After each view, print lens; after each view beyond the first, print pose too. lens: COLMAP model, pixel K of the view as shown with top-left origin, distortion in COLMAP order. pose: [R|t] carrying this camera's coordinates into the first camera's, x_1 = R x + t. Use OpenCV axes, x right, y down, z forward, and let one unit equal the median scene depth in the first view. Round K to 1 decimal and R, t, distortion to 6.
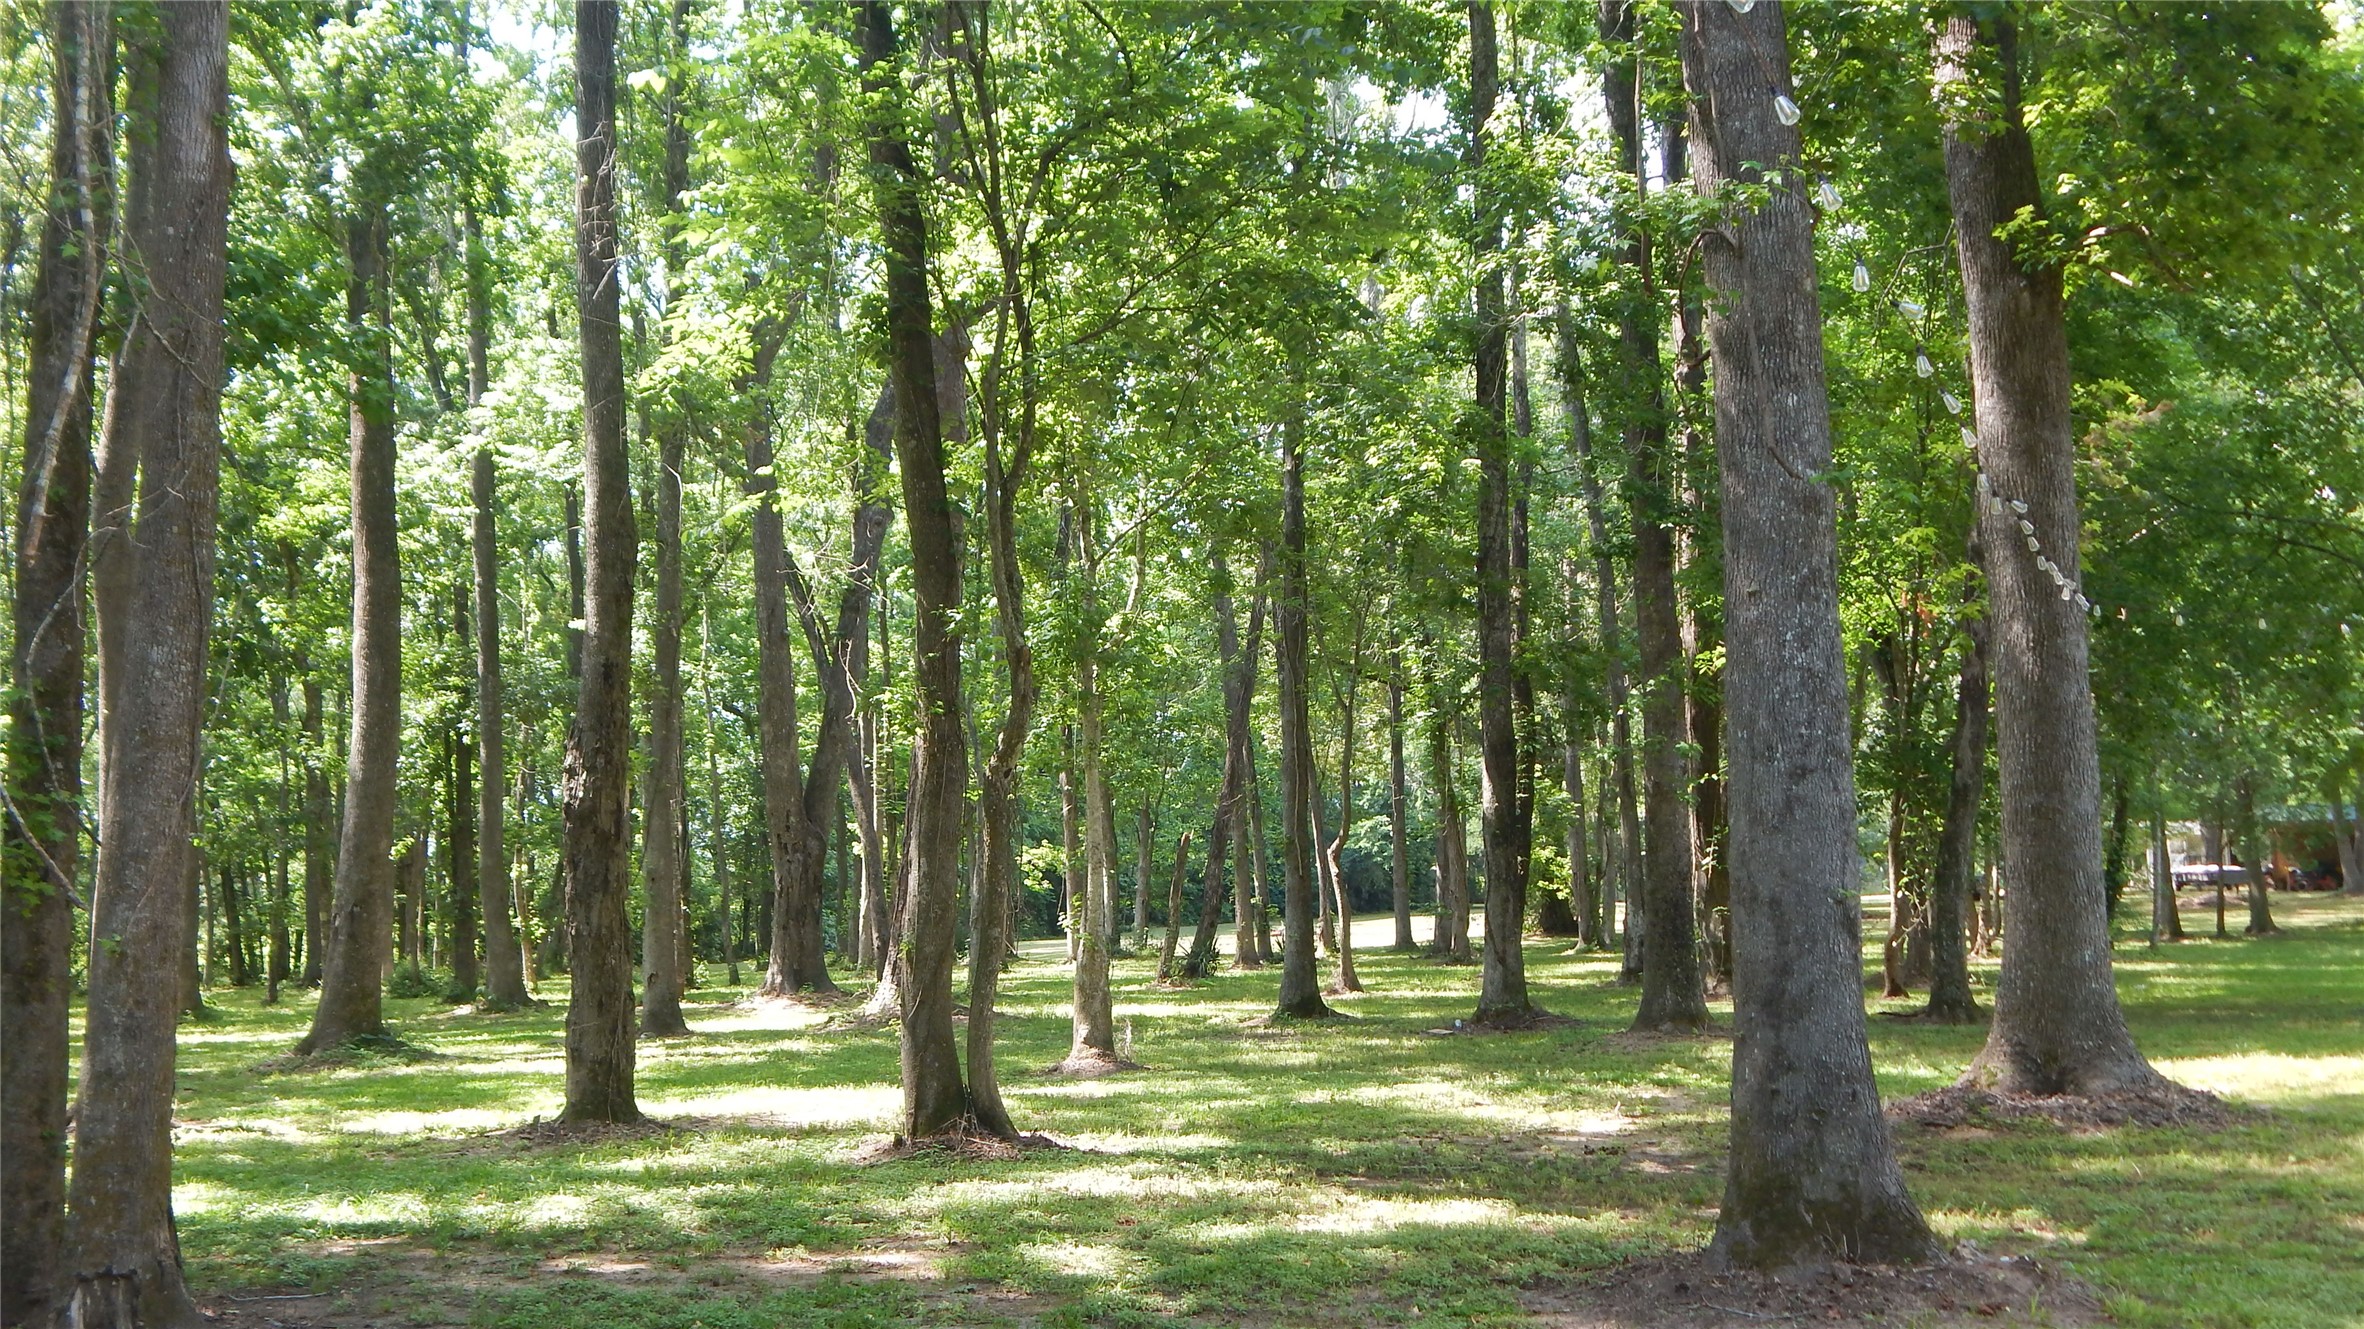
lens RADIAL K [[2320.4, 0, 1179.8], [0, 2320.4, 664.7], [0, 0, 1]] dist [-0.021232, 0.000000]
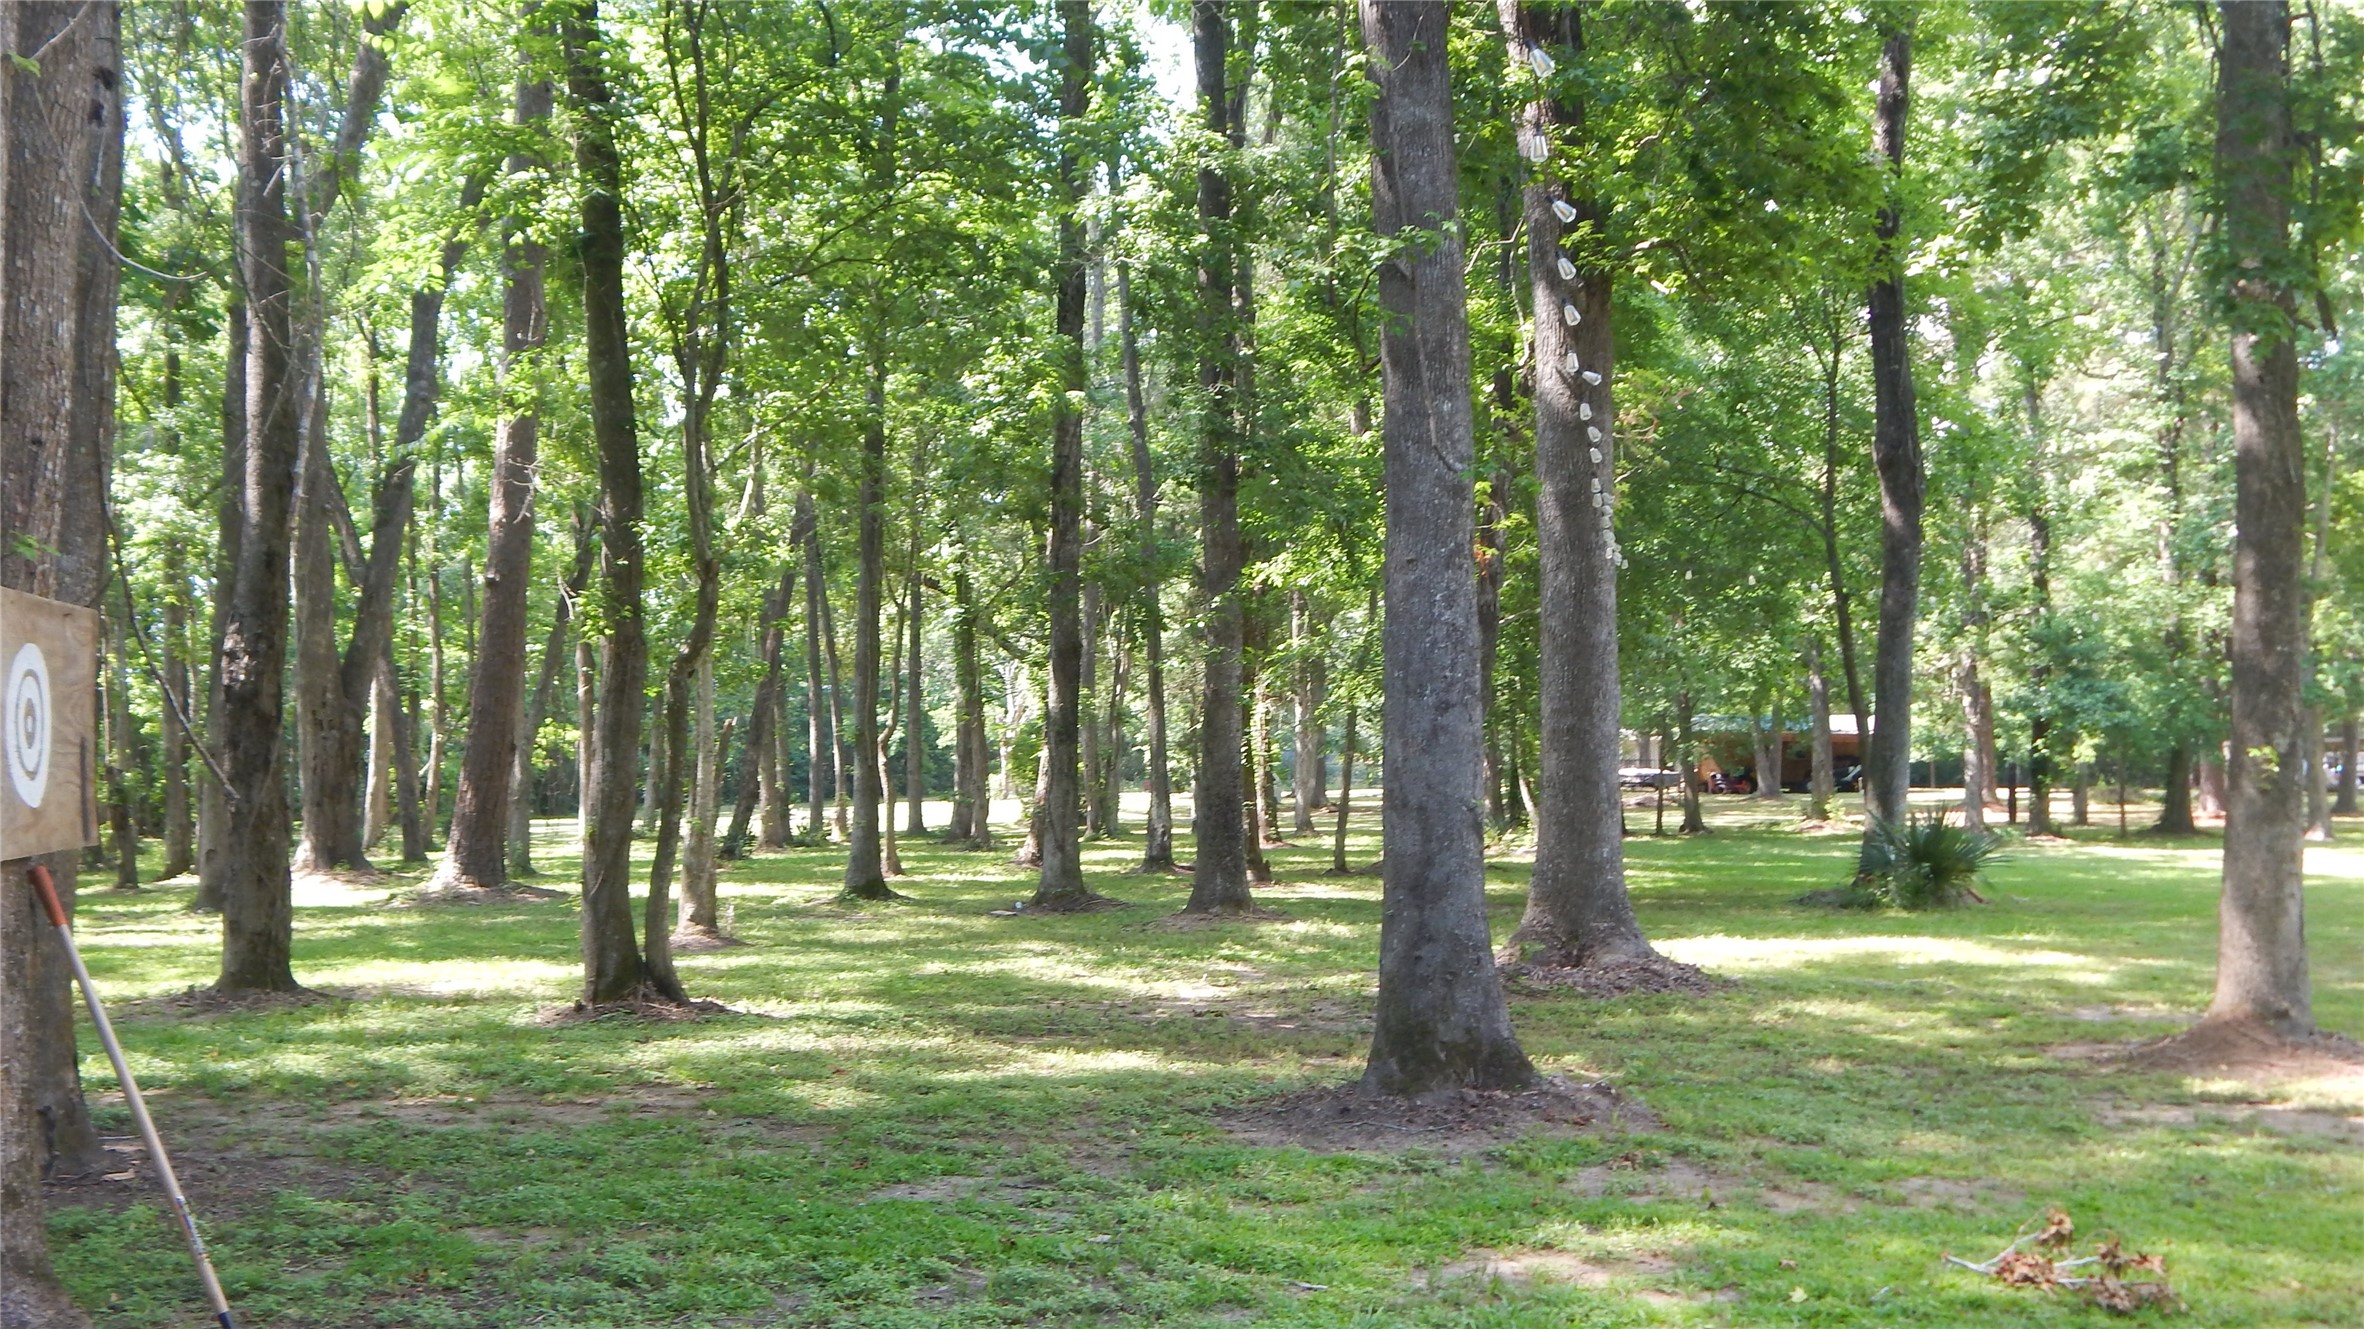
lens RADIAL K [[2320.4, 0, 1183.4], [0, 2320.4, 664.8], [0, 0, 1]] dist [-0.021232, 0.000000]
pose [[0.974179, 0.030681, 0.223682, -0.069376], [-0.041712, 0.998127, 0.044759, -0.012015], [-0.221890, -0.052934, 0.973634, -0.088267]]
